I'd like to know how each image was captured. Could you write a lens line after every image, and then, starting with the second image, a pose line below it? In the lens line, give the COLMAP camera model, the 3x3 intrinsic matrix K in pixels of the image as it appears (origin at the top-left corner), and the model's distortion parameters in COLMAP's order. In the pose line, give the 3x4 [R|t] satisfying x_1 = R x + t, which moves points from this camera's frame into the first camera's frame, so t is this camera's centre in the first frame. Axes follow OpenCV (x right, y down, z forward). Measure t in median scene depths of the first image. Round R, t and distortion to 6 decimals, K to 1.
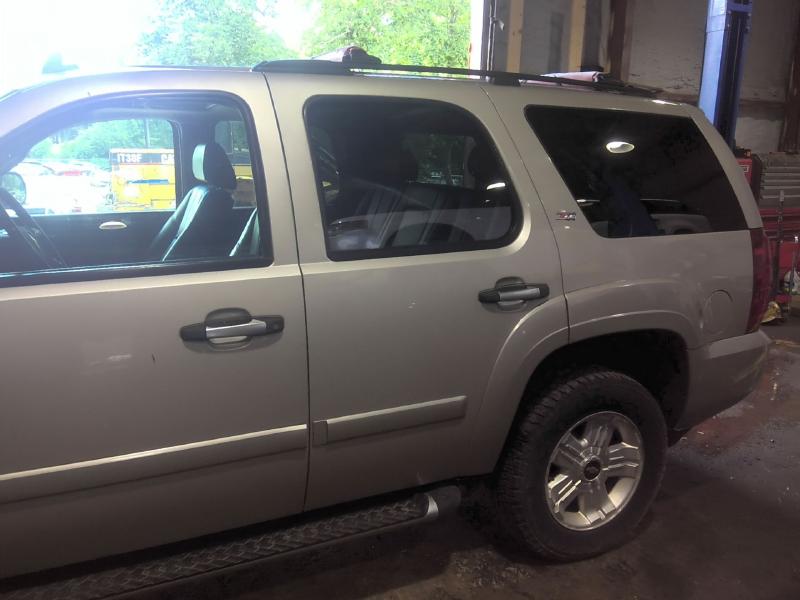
lens RADIAL K [[672.0, 0, 396.0], [0, 672.0, 299.6], [0, 0, 1]] dist [0.098365, -0.159164]
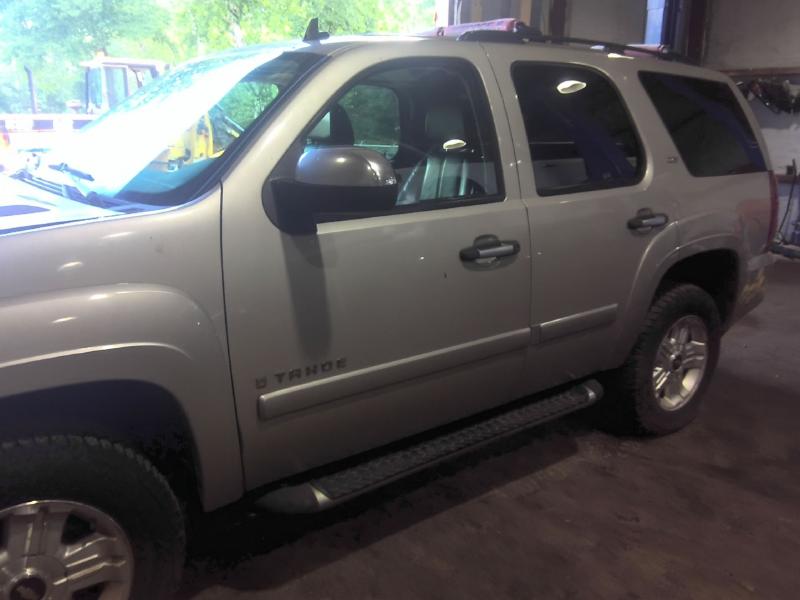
lens RADIAL K [[672.0, 0, 402.0], [0, 672.0, 303.6], [0, 0, 1]] dist [0.098365, -0.159164]
pose [[0.977446, -0.058948, 0.202792, -0.481704], [0.048872, 0.997326, 0.054345, 0.046940], [-0.205453, -0.043208, 0.977713, -0.139623]]
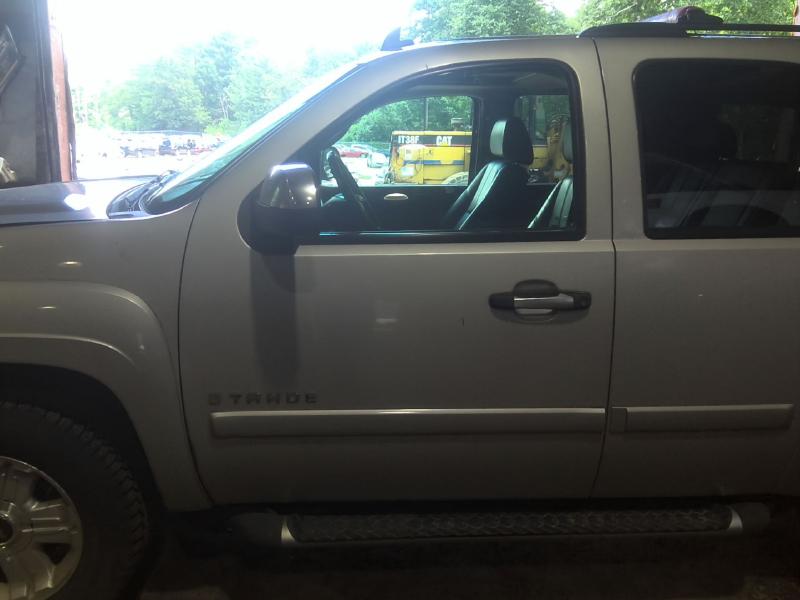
lens RADIAL K [[672.0, 0, 391.9], [0, 672.0, 301.6], [0, 0, 1]] dist [0.098365, -0.159164]
pose [[0.928419, 0.092337, -0.359877, -0.062923], [-0.082631, 0.995682, 0.042299, 0.014827], [0.362229, -0.009534, 0.932041, 0.000526]]
